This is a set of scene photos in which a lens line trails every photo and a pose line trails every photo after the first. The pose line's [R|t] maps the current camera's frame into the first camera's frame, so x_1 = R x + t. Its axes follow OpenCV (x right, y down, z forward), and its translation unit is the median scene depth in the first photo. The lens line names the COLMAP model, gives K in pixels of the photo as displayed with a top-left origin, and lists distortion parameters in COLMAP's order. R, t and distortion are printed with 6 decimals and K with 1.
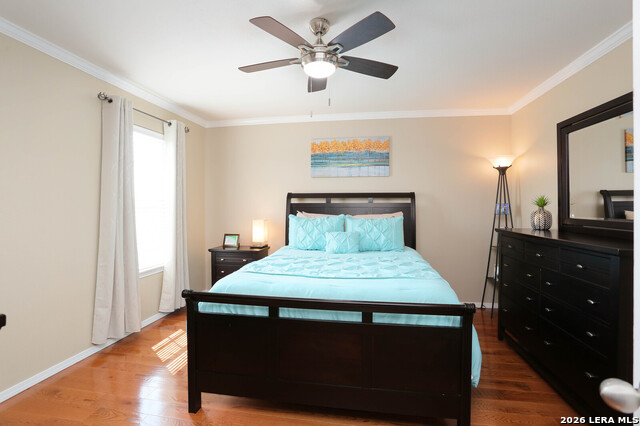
lens RADIAL K [[310.3, 0, 320.0], [0, 310.3, 212.7], [0, 0, 1]] dist [0.001942, 0.000588]
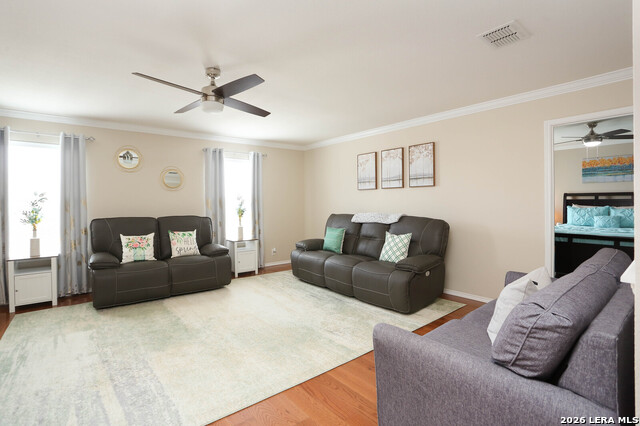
lens RADIAL K [[310.3, 0, 319.6], [0, 310.3, 209.1], [0, 0, 1]] dist [0.001942, 0.000588]
pose [[0.763857, 0.001656, -0.645384, -0.032059], [0.008499, 0.999884, 0.012624, -0.011391], [0.645330, -0.015128, 0.763754, -1.269732]]
